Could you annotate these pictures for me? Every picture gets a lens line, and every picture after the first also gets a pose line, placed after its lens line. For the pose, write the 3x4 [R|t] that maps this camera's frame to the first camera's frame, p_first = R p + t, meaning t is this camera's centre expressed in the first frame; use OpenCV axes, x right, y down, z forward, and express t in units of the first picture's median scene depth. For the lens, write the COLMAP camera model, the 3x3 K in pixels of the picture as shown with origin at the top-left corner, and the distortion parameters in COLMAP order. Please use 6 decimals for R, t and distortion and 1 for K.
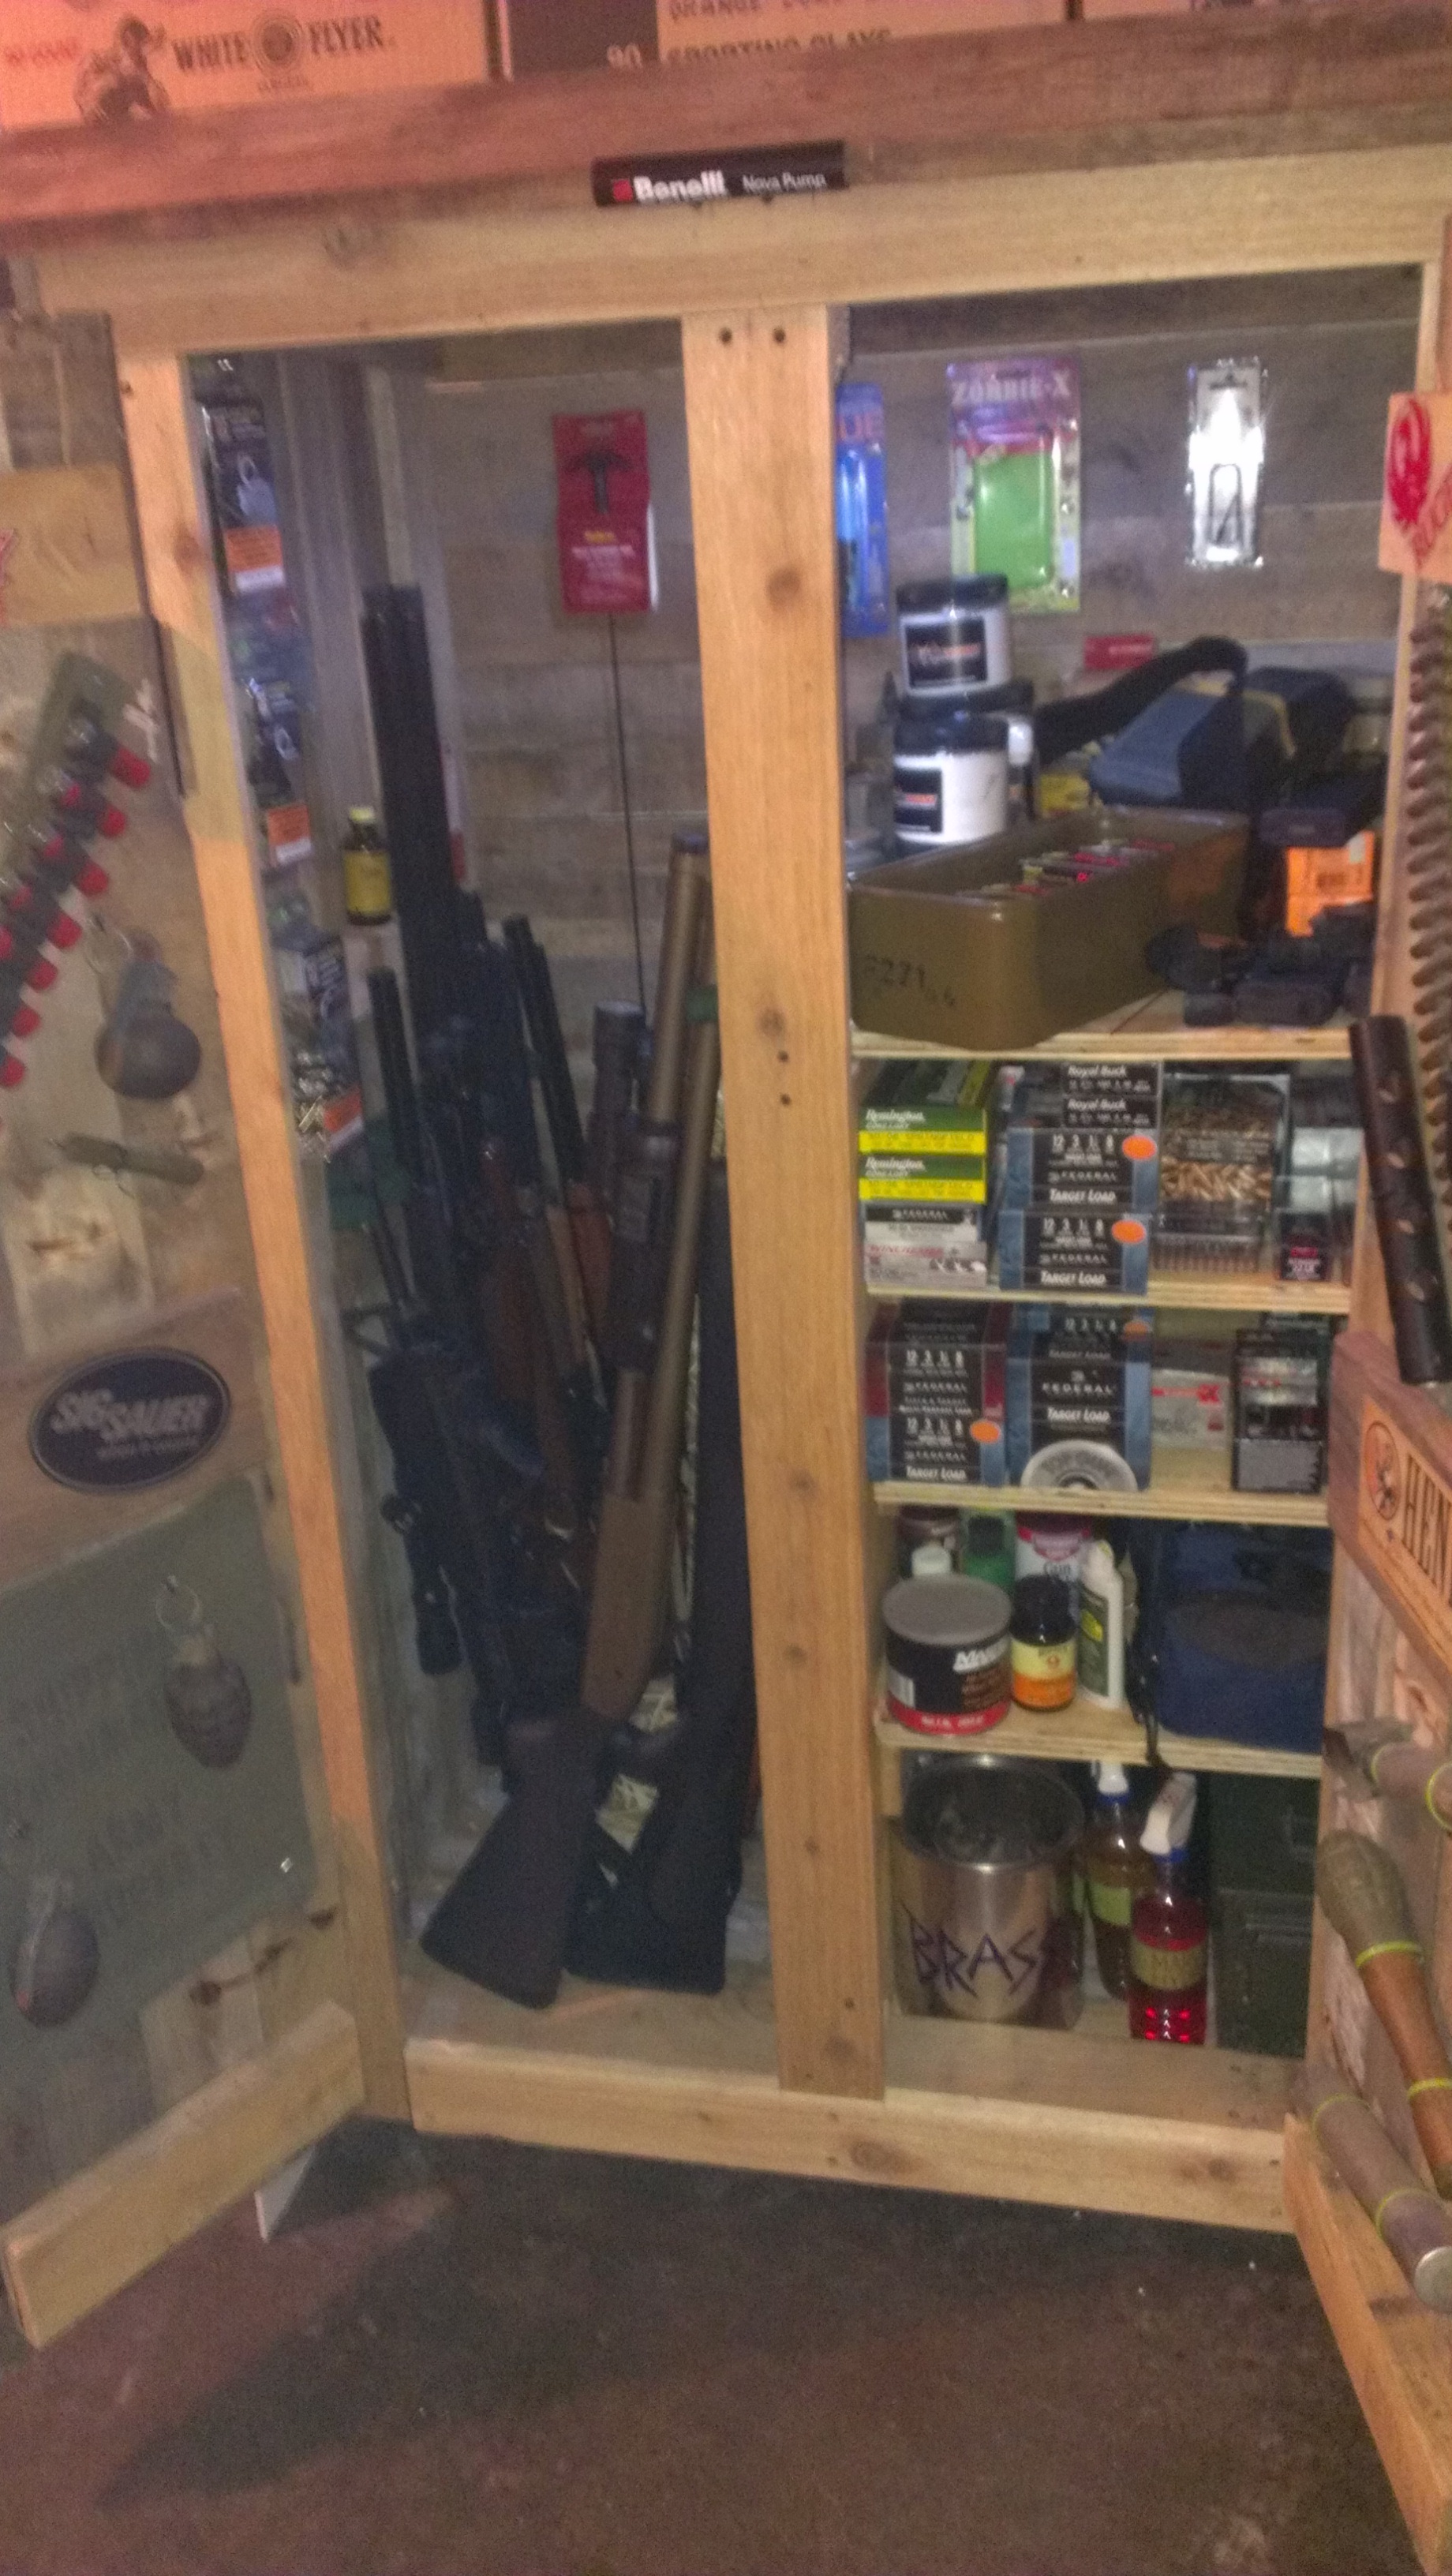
lens RADIAL K [[2077.4, 0, 715.4], [0, 2077.4, 1303.8], [0, 0, 1]] dist [0.115802, -0.184708]
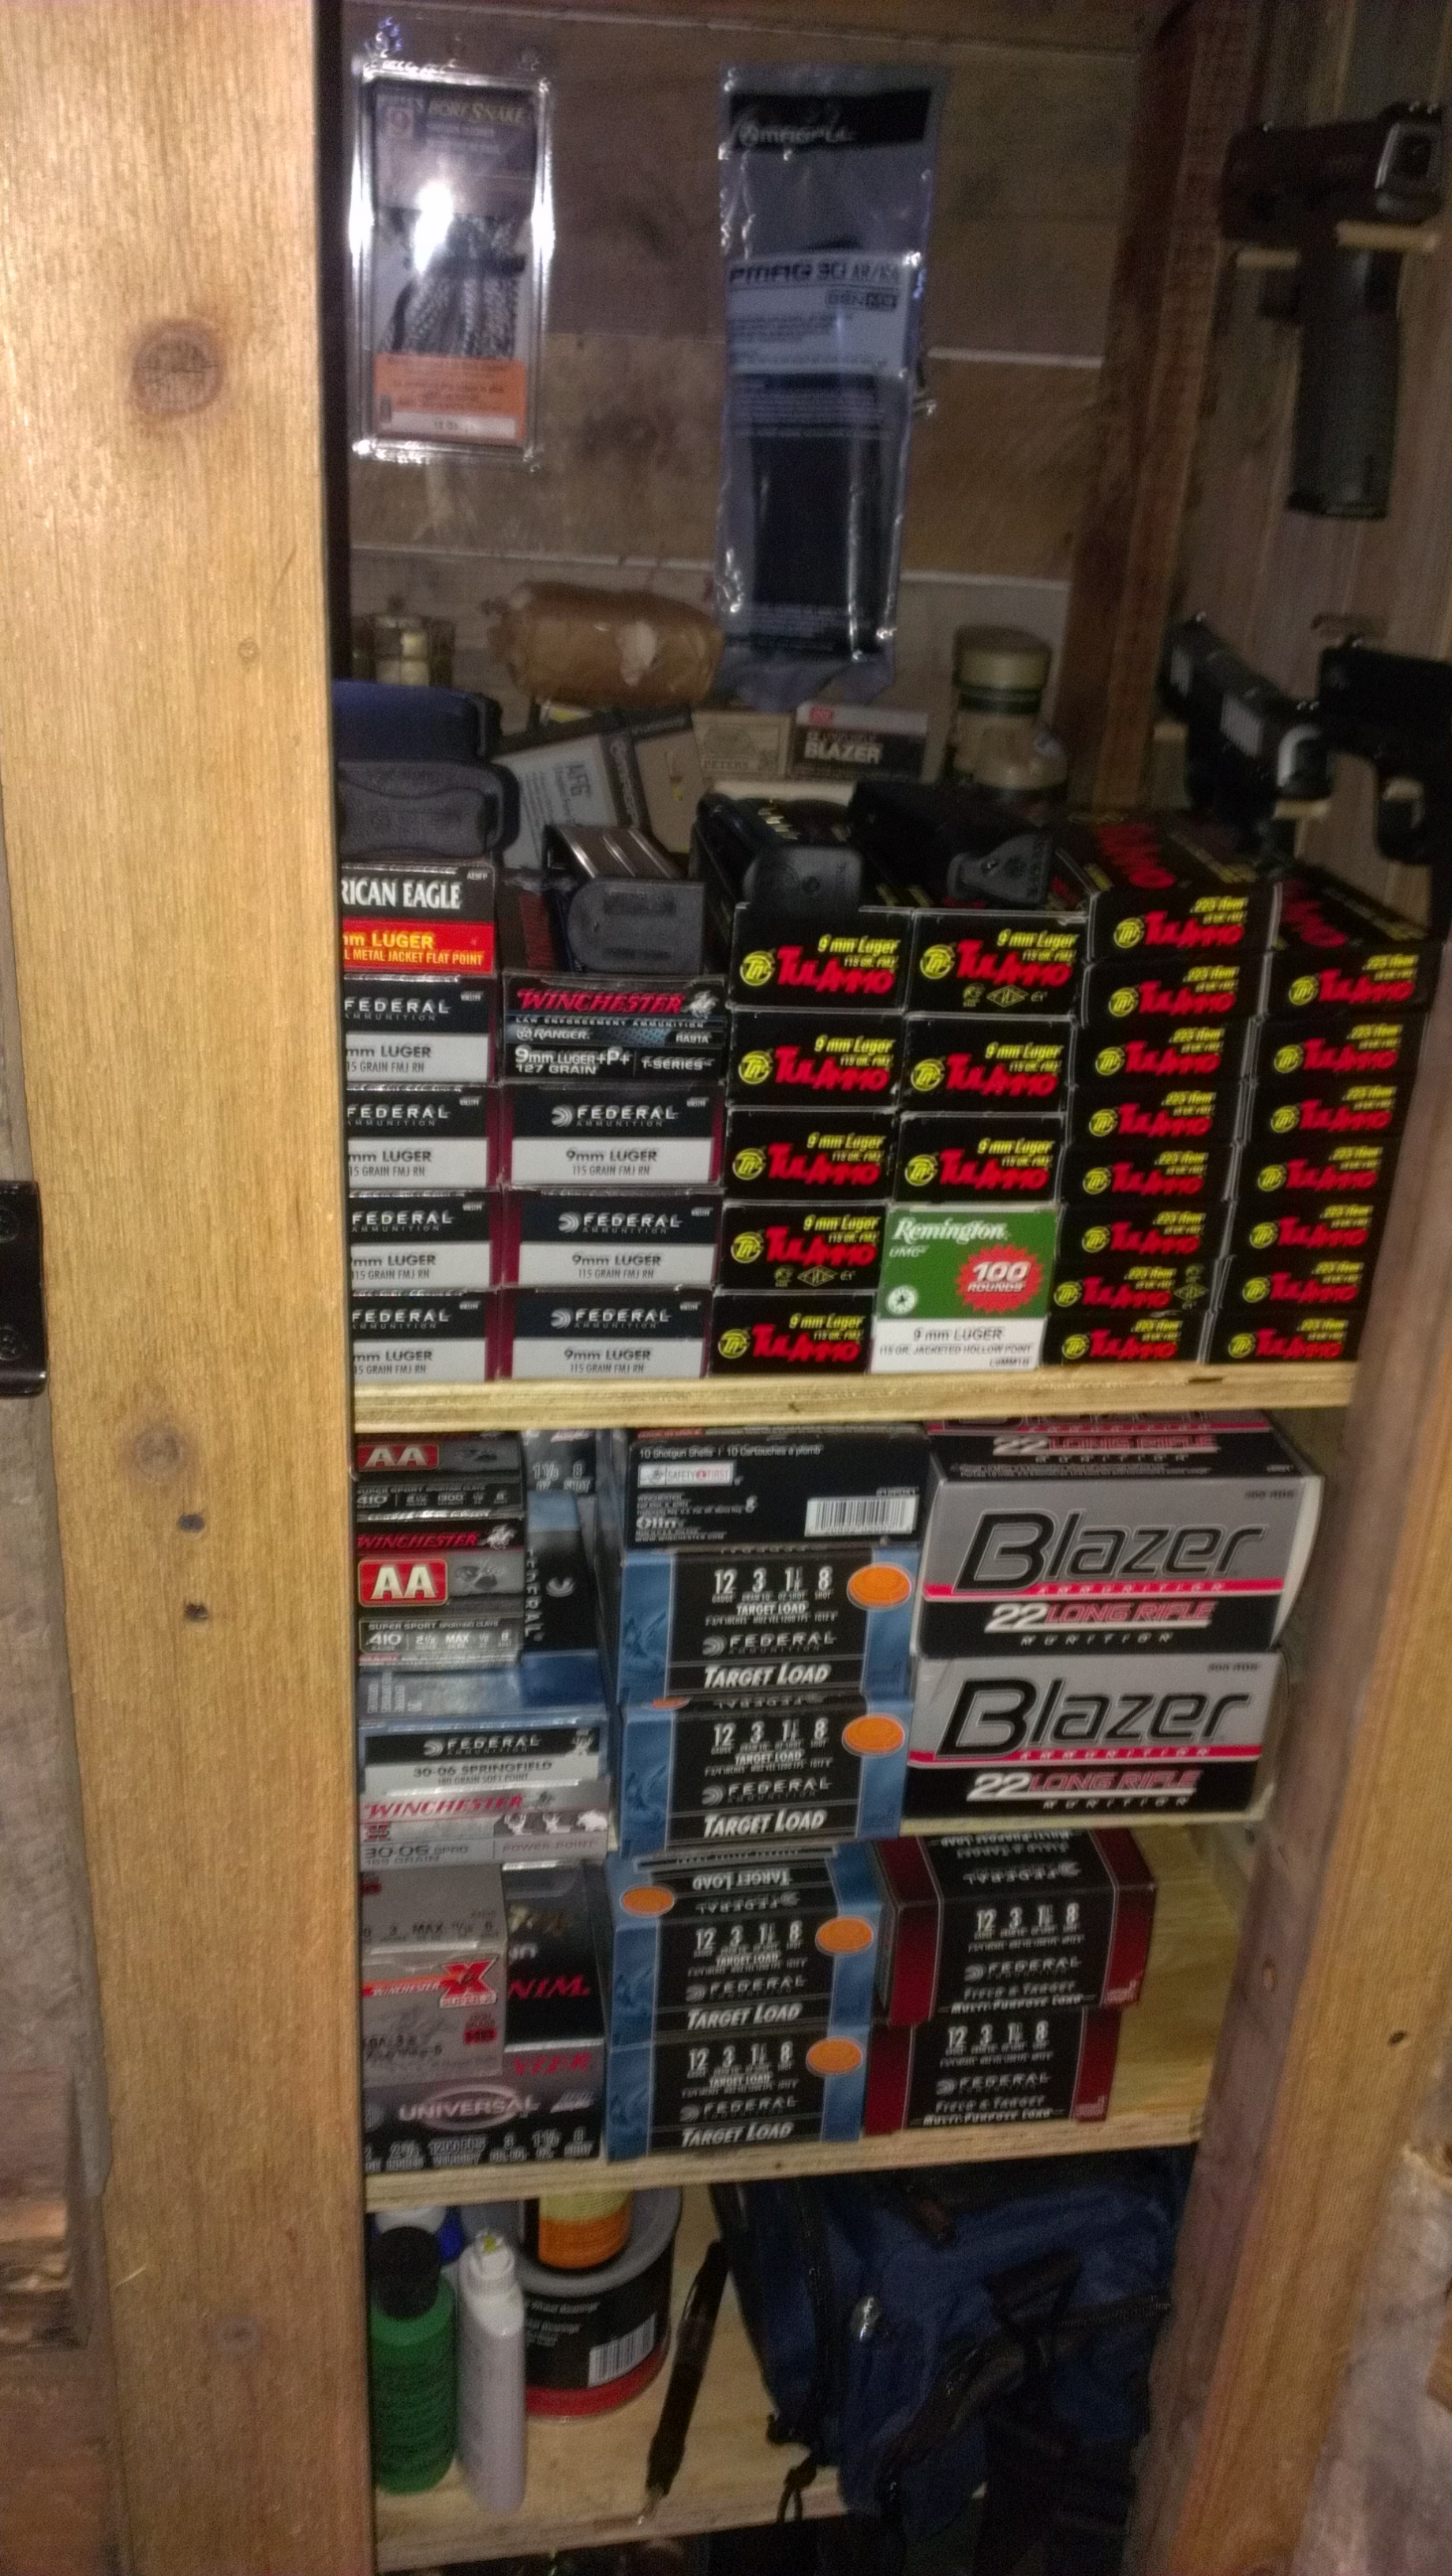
lens RADIAL K [[2077.4, 0, 733.0], [0, 2077.4, 1292.1], [0, 0, 1]] dist [0.115802, -0.184708]
pose [[0.925808, -0.056836, 0.373698, -0.020114], [0.038157, 0.997633, 0.057198, -0.177833], [-0.376064, -0.038695, 0.925785, 0.551759]]
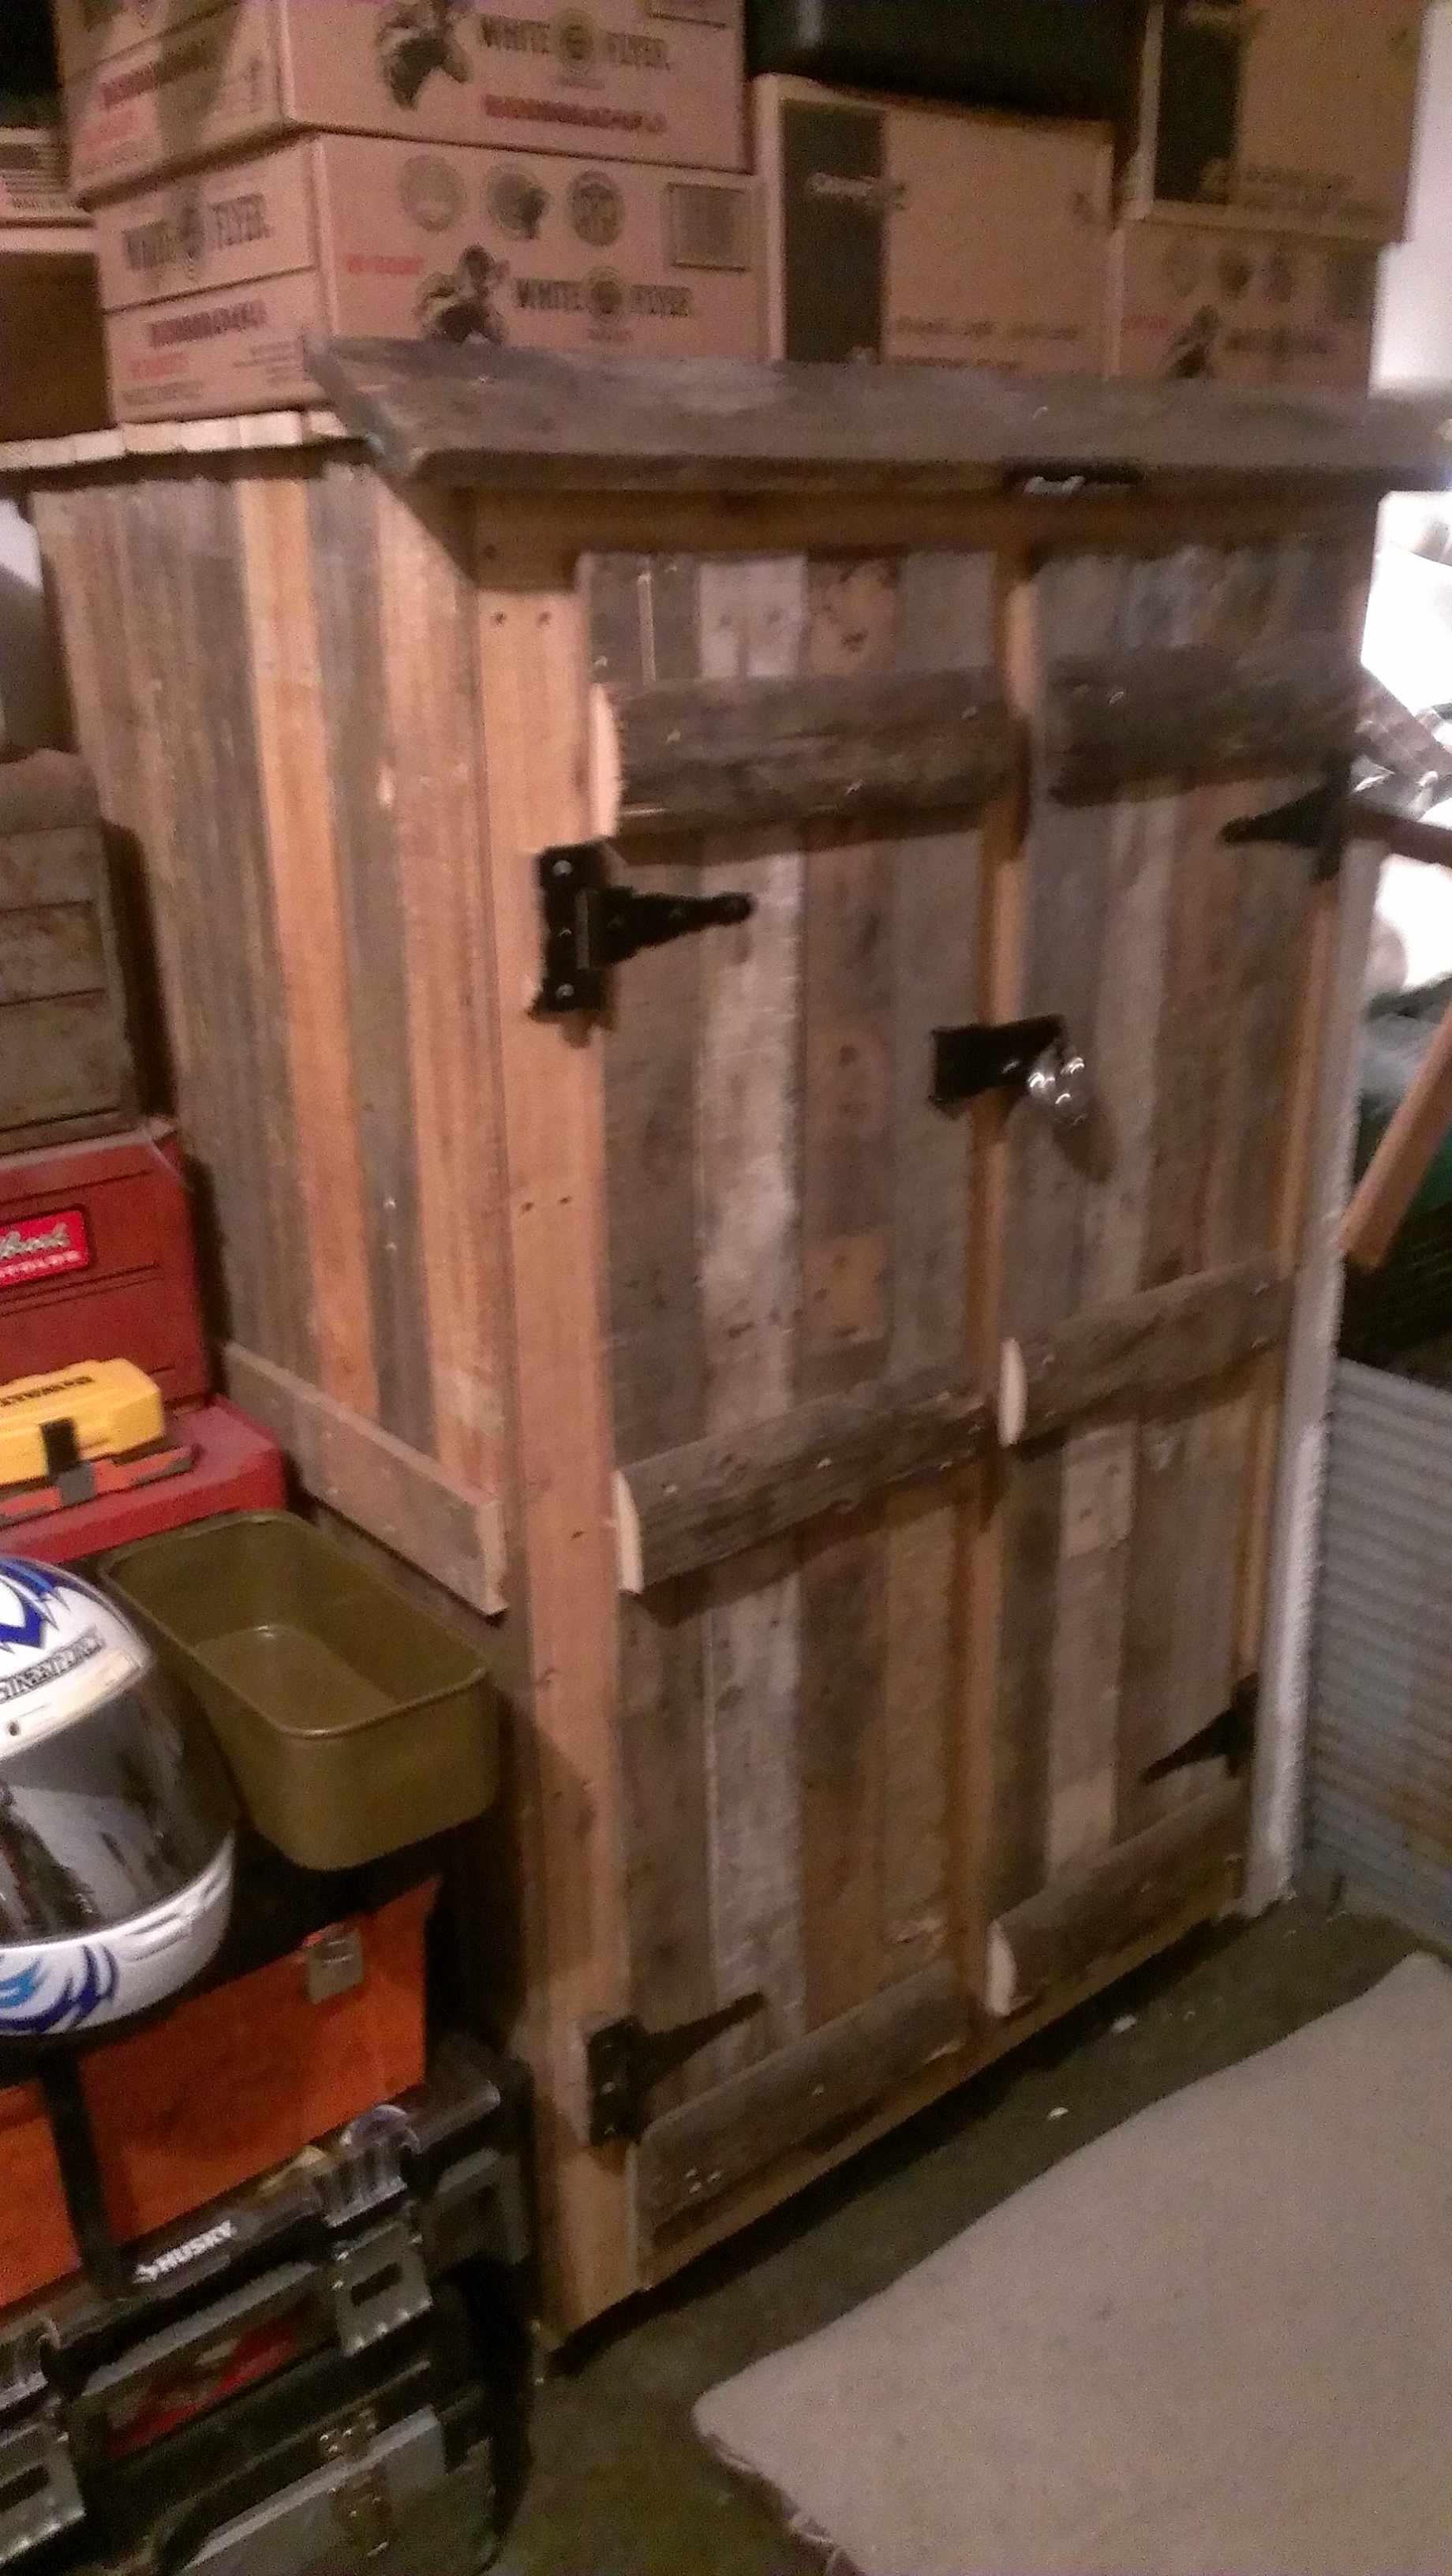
lens RADIAL K [[2077.4, 0, 728.6], [0, 2077.4, 1312.3], [0, 0, 1]] dist [0.115802, -0.184708]
pose [[0.612855, -0.236084, 0.754104, -0.969846], [0.270189, 0.959413, 0.080779, -0.157557], [-0.742568, 0.154245, 0.651768, 0.303276]]
